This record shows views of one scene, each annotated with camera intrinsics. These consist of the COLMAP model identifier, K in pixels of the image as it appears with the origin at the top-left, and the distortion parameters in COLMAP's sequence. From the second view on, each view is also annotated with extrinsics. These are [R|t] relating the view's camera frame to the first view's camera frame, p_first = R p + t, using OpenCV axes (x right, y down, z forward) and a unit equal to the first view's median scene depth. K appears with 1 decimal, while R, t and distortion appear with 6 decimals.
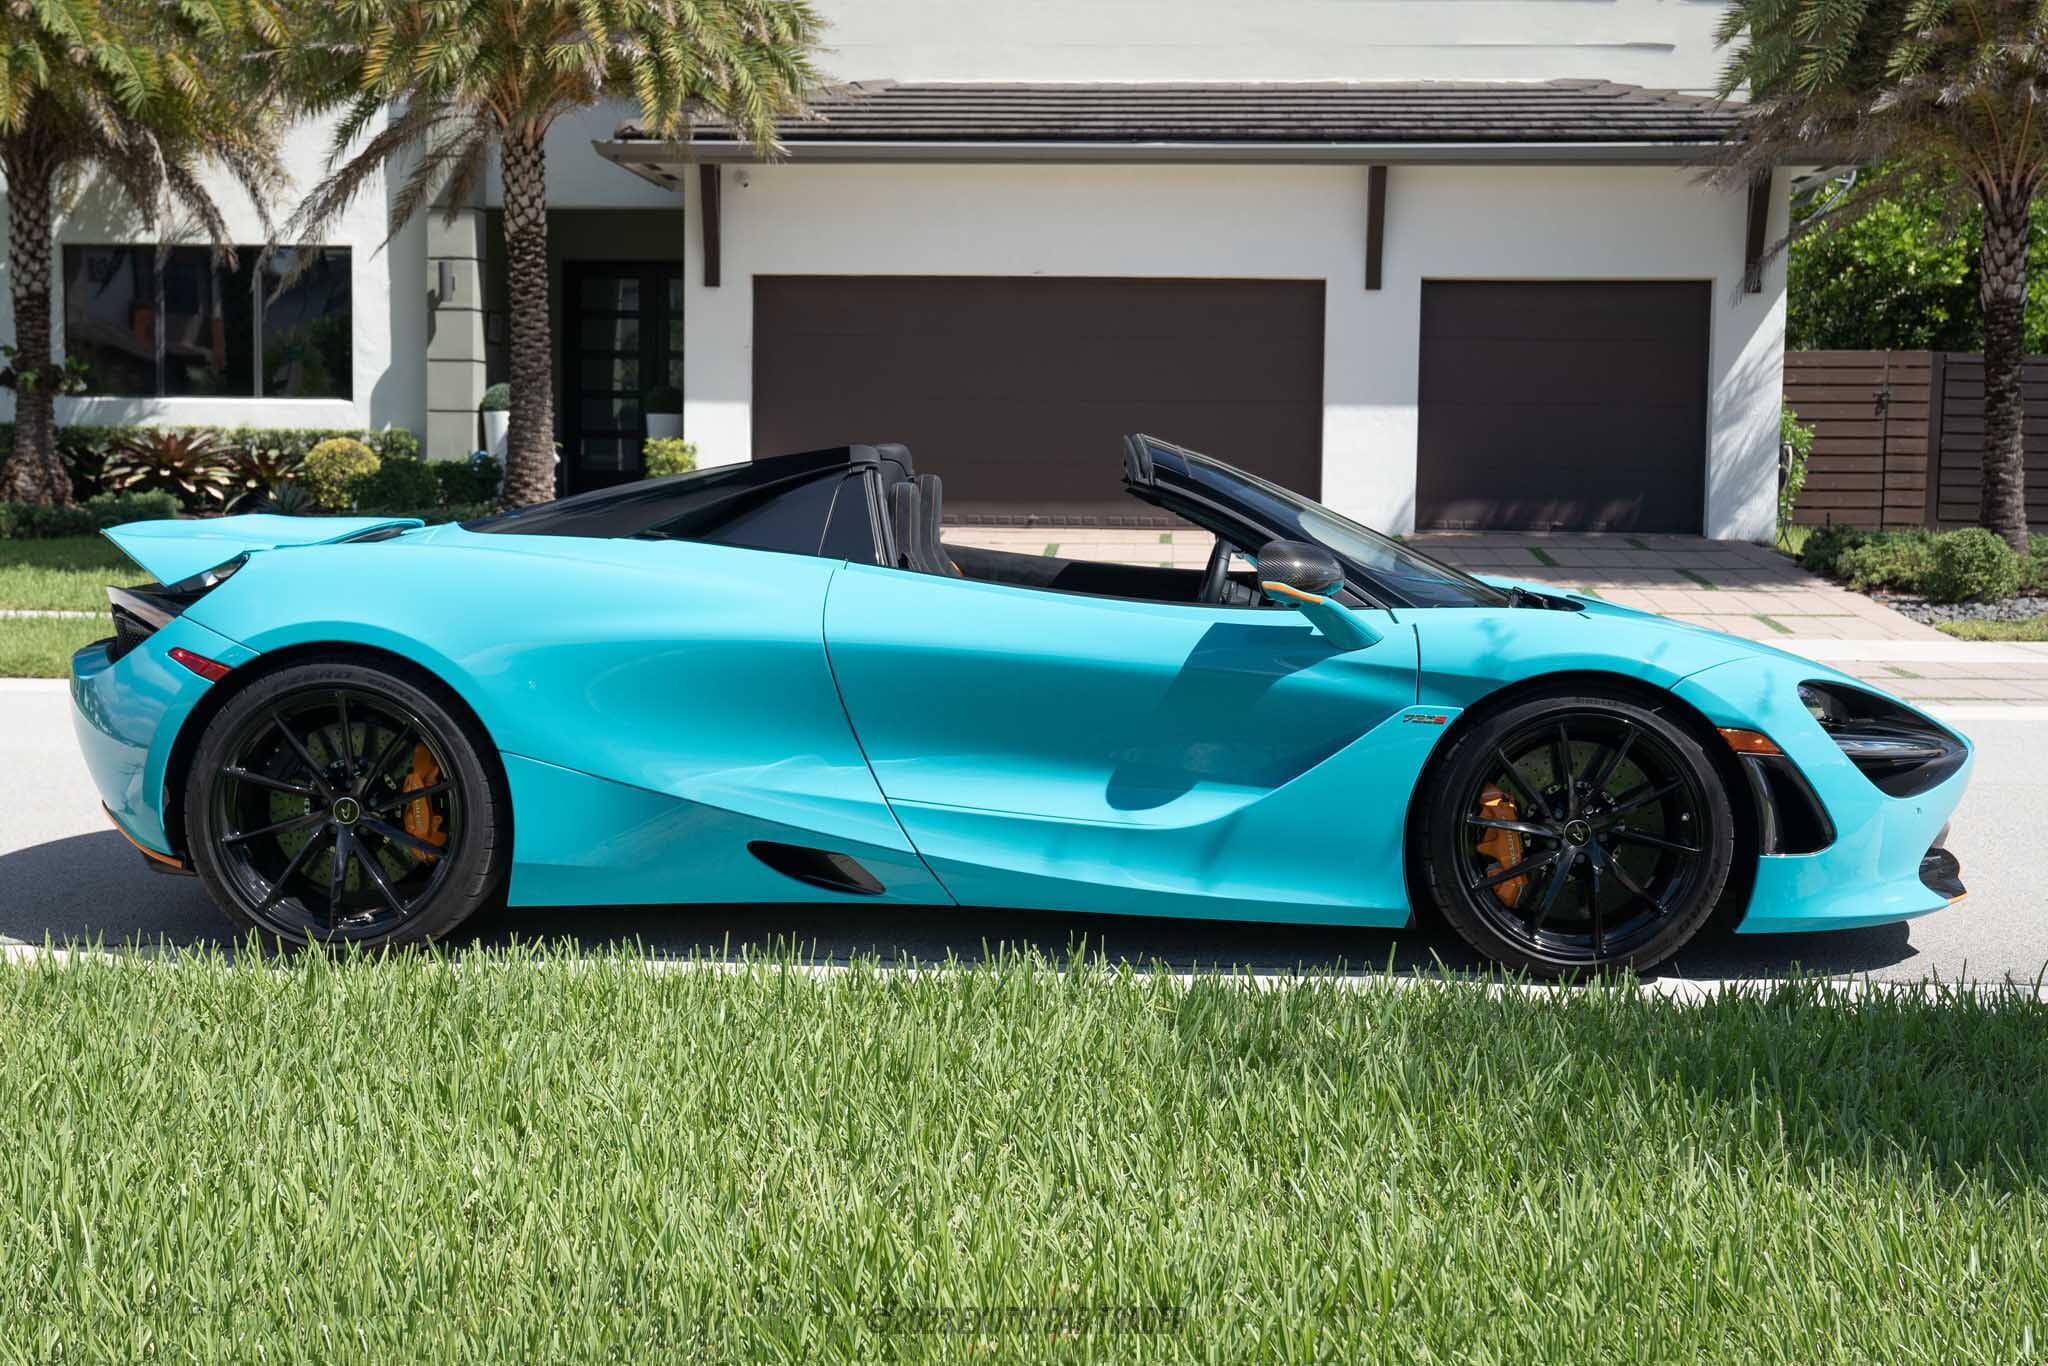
lens RADIAL K [[2290.4, 0, 1024.4], [0, 2290.4, 777.0], [0, 0, 1]] dist [0.013639, 0.033604]
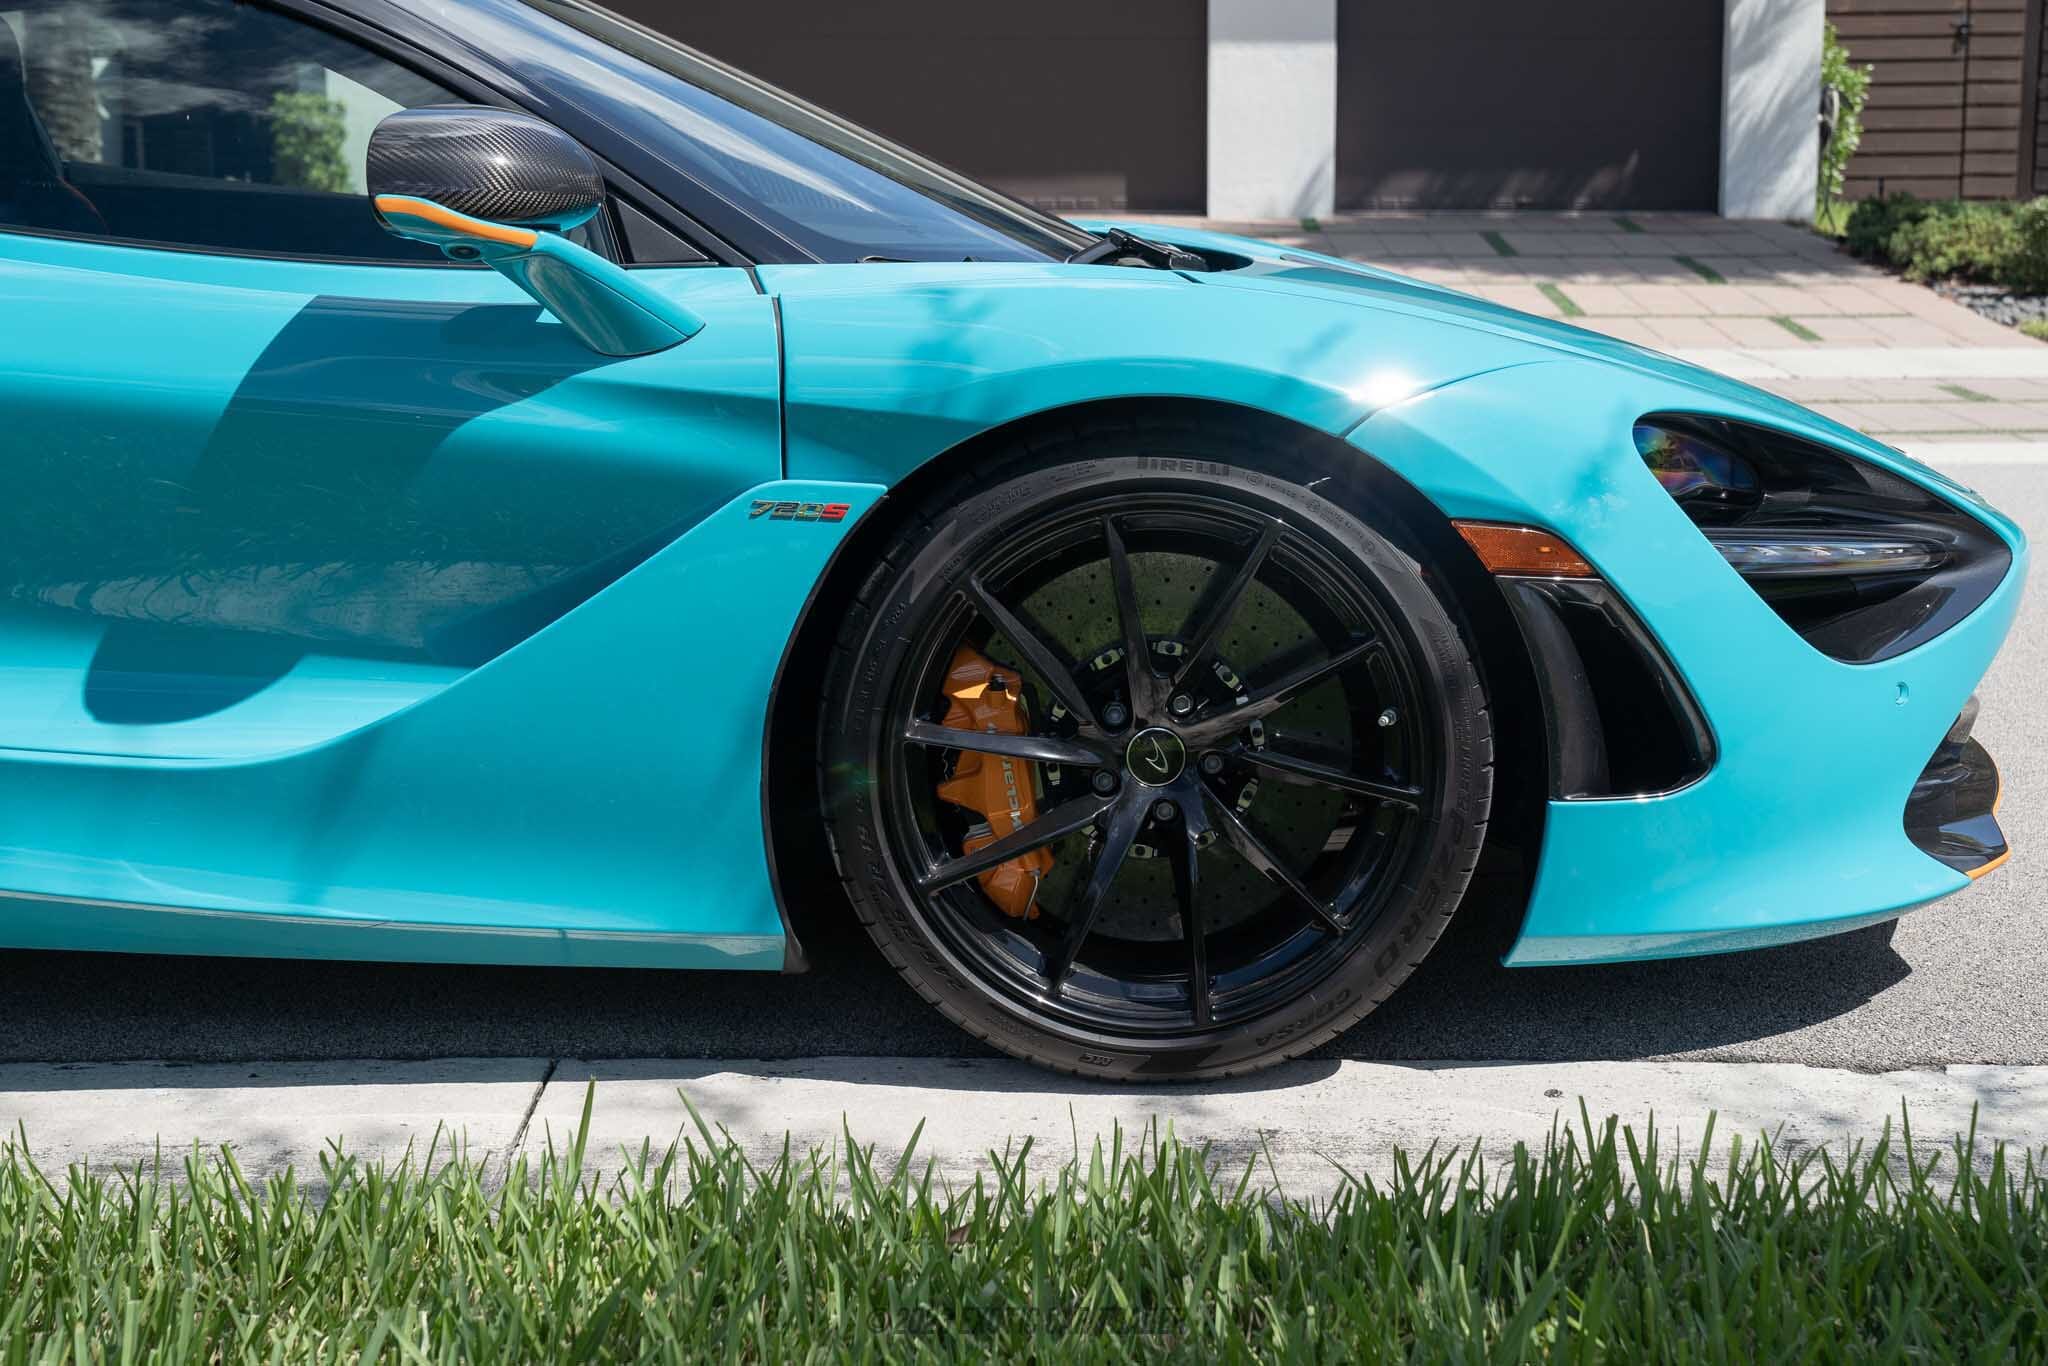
lens RADIAL K [[2896.9, 0, 1024.0], [0, 2896.9, 683.0], [0, 0, 1]] dist [0.050583, 0.122920]
pose [[0.998855, -0.017955, 0.044340, 0.182032], [0.015785, 0.998683, 0.048817, -0.017702], [-0.045158, -0.048061, 0.997823, 0.411609]]
